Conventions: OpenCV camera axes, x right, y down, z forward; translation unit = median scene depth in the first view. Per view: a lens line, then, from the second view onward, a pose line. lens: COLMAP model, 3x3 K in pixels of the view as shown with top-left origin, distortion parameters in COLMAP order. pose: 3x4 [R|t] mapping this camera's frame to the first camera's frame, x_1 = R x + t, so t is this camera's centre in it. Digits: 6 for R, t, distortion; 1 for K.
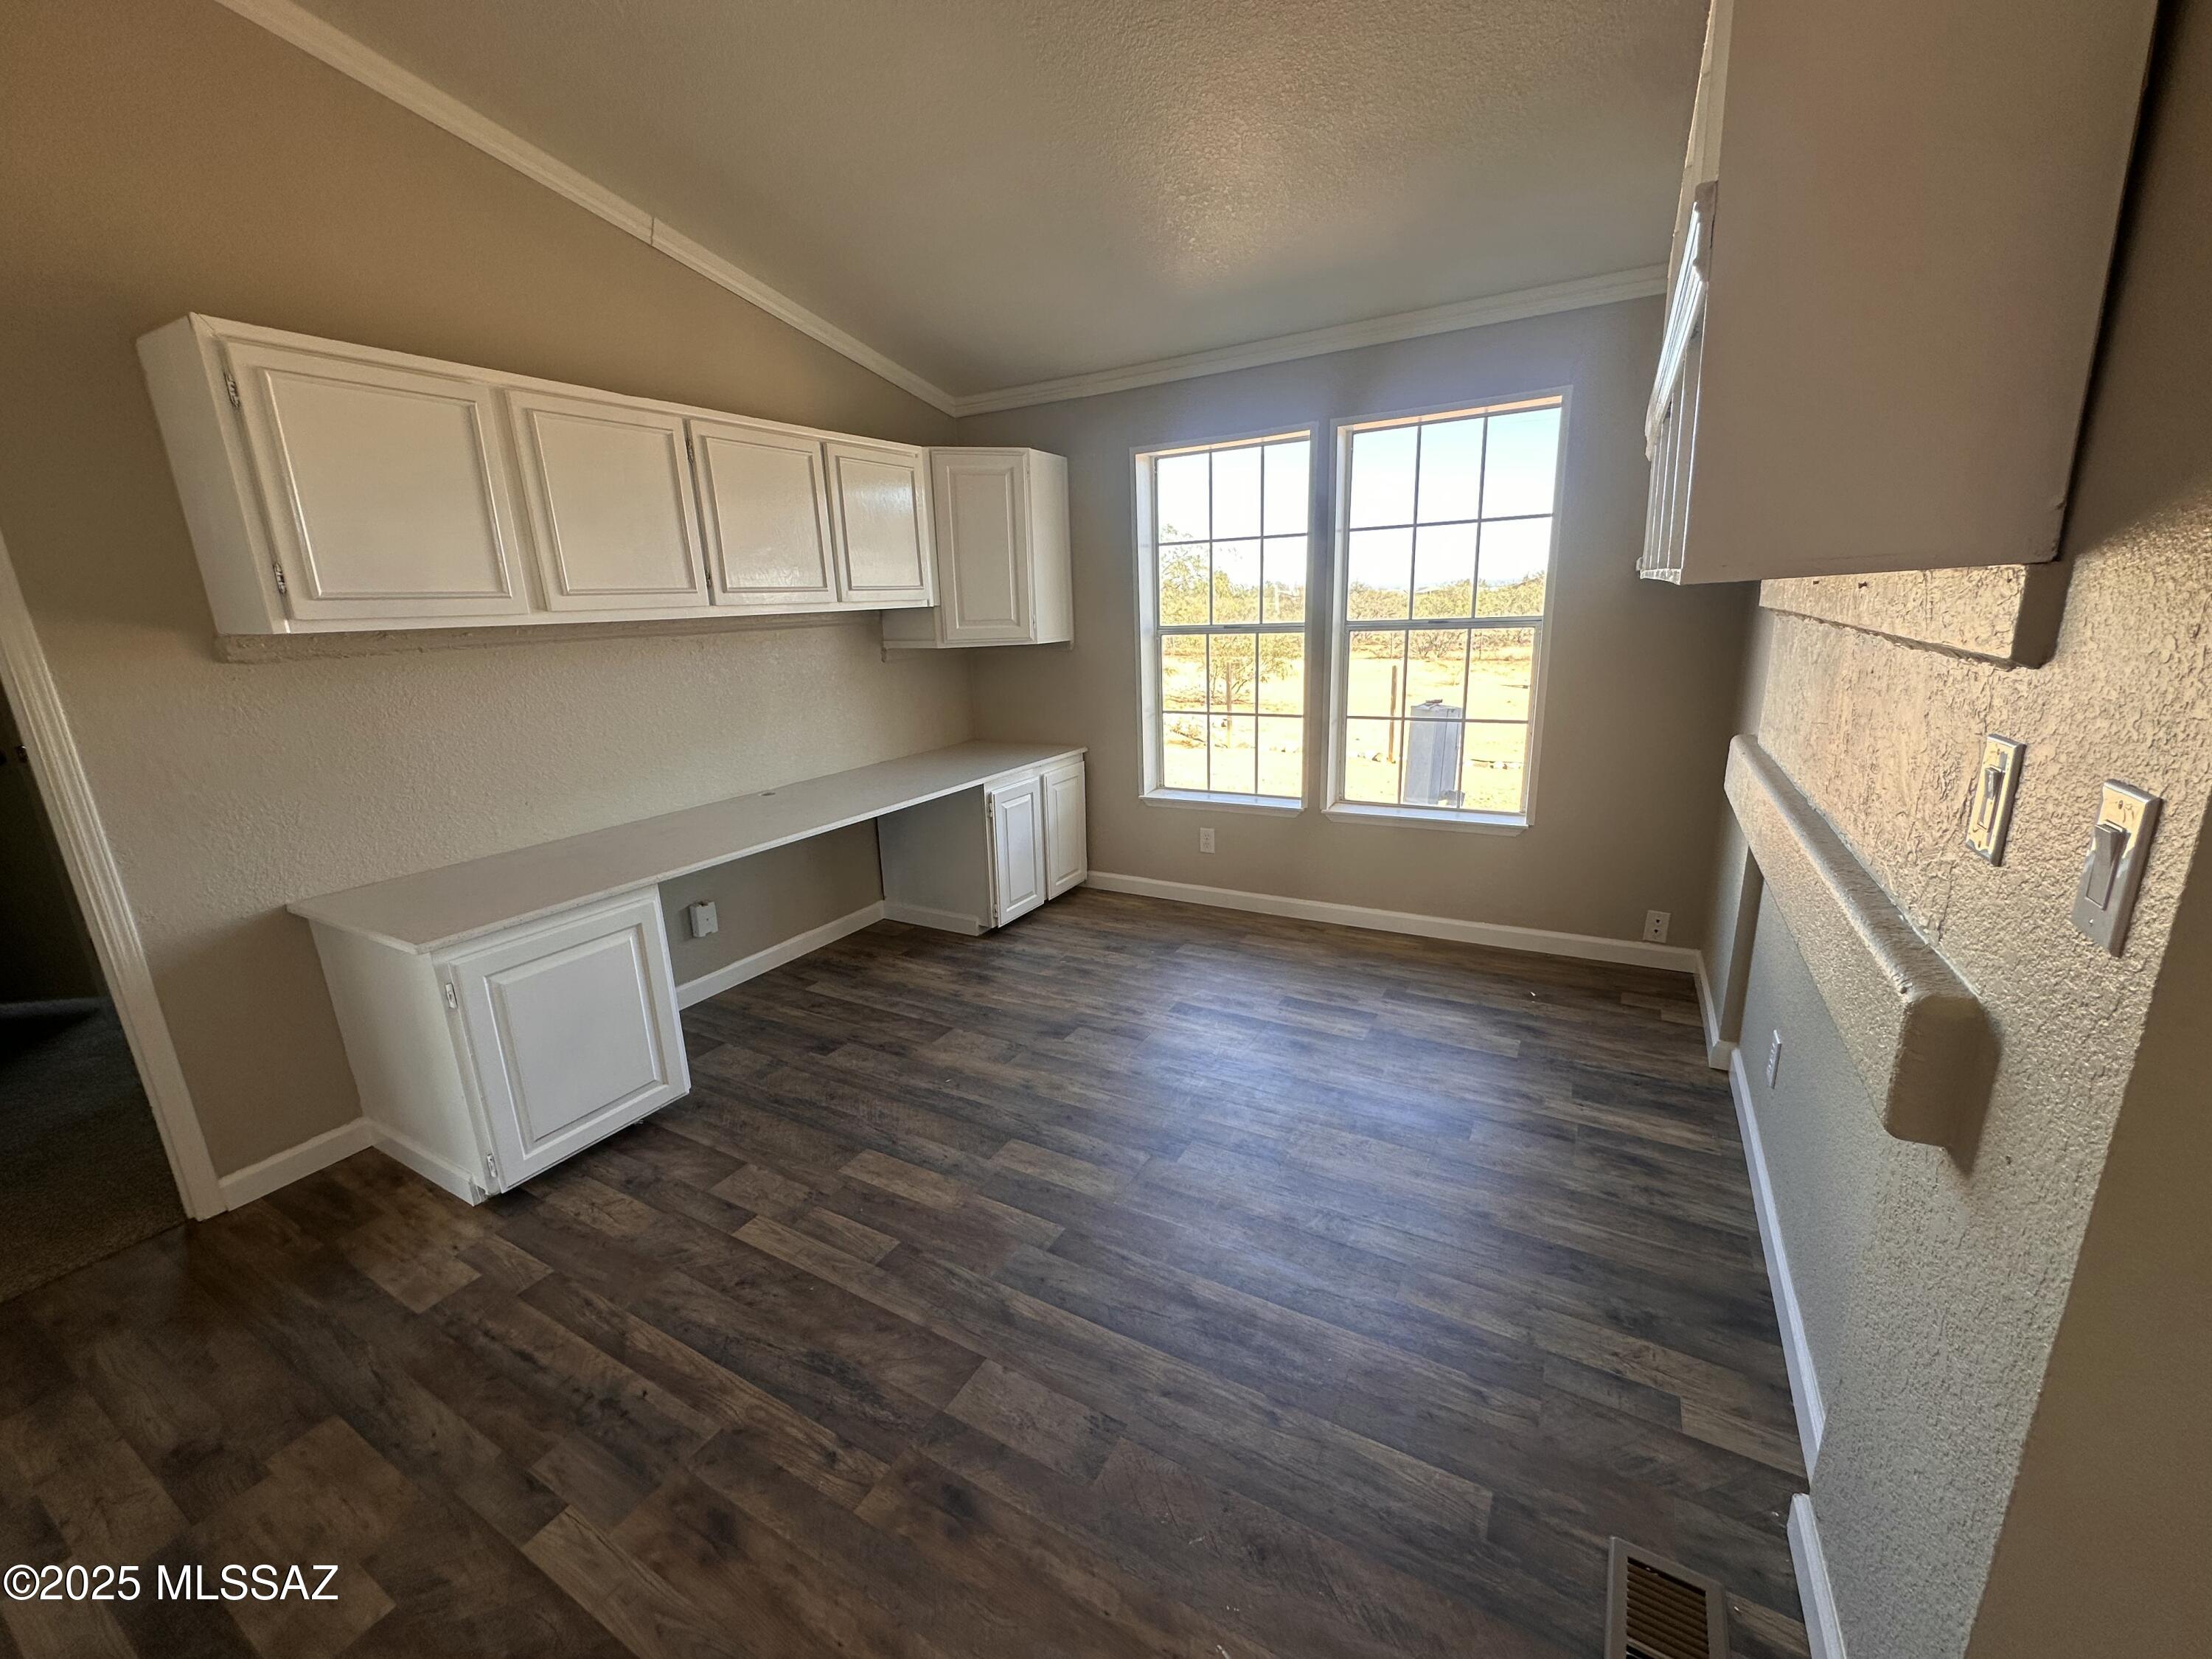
lens RADIAL K [[884.4, 0, 1102.9], [0, 884.4, 834.8], [0, 0, 1]] dist [-0.003055, 0.000961]
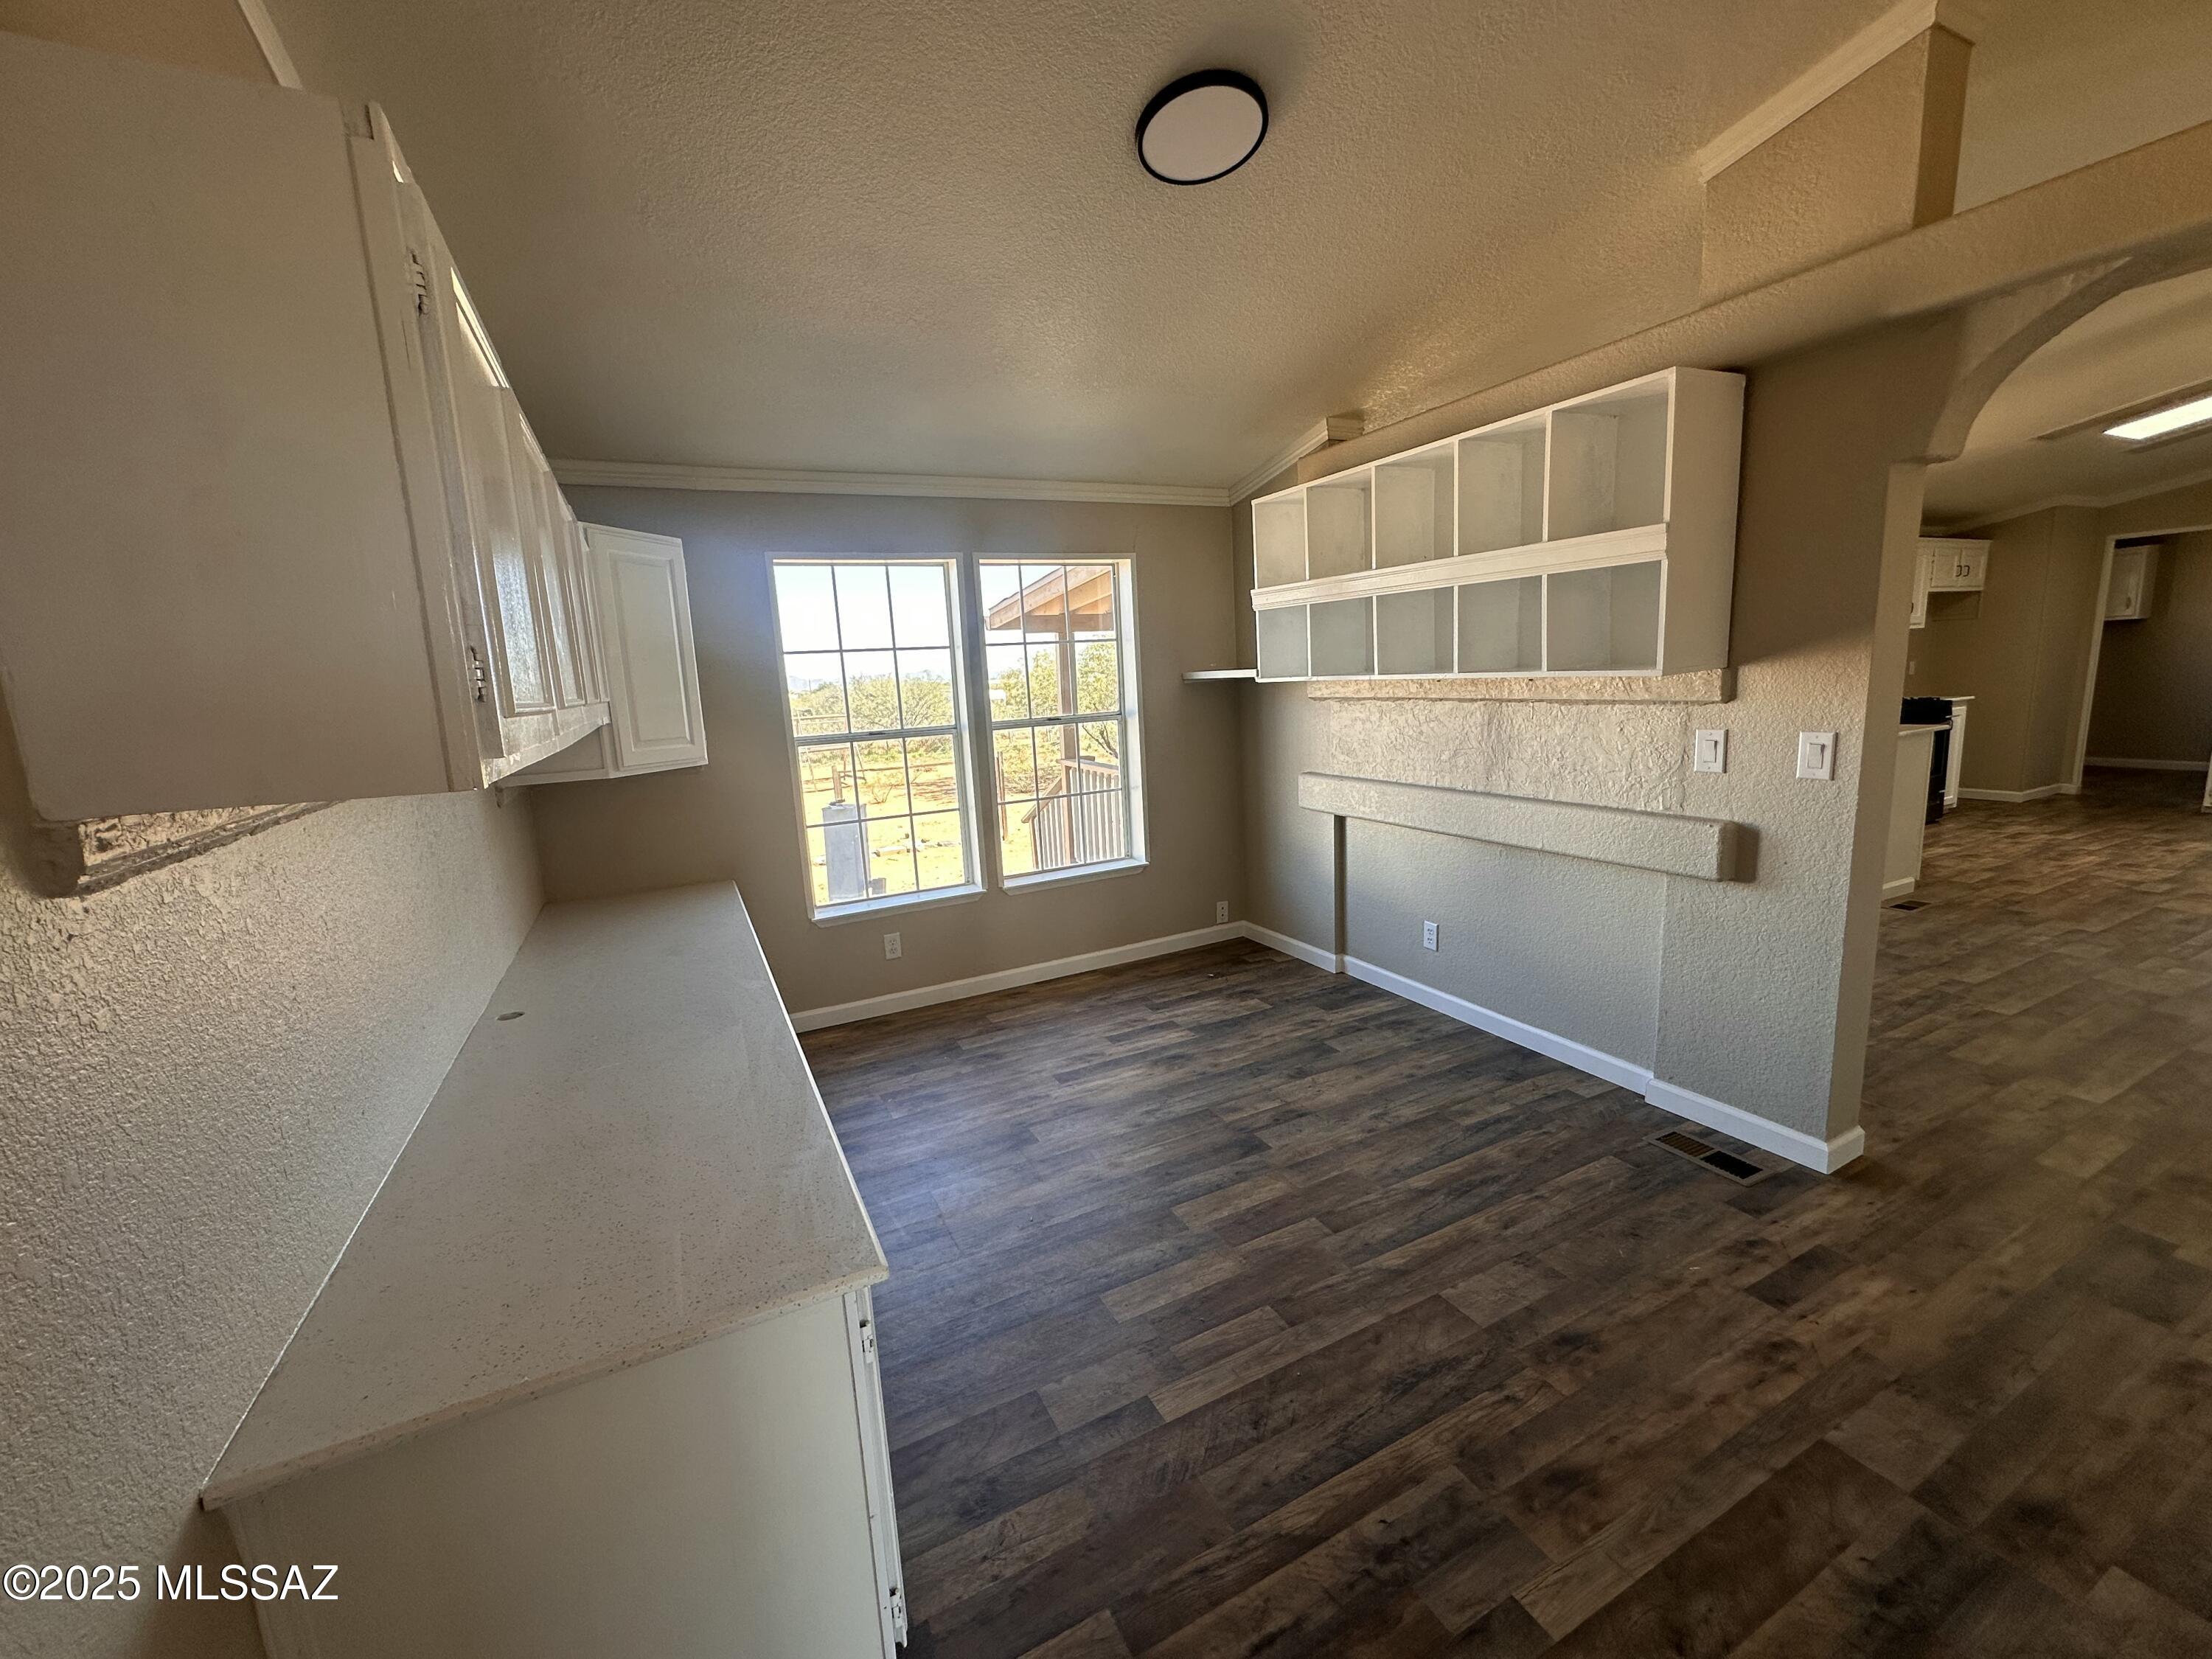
lens RADIAL K [[884.4, 0, 1107.4], [0, 884.4, 834.7], [0, 0, 1]] dist [-0.003055, 0.000961]
pose [[0.554409, -0.141404, 0.820144, -0.969986], [0.243149, 0.969985, 0.002873, -0.105068], [-0.795933, 0.197824, 0.572151, 0.400261]]
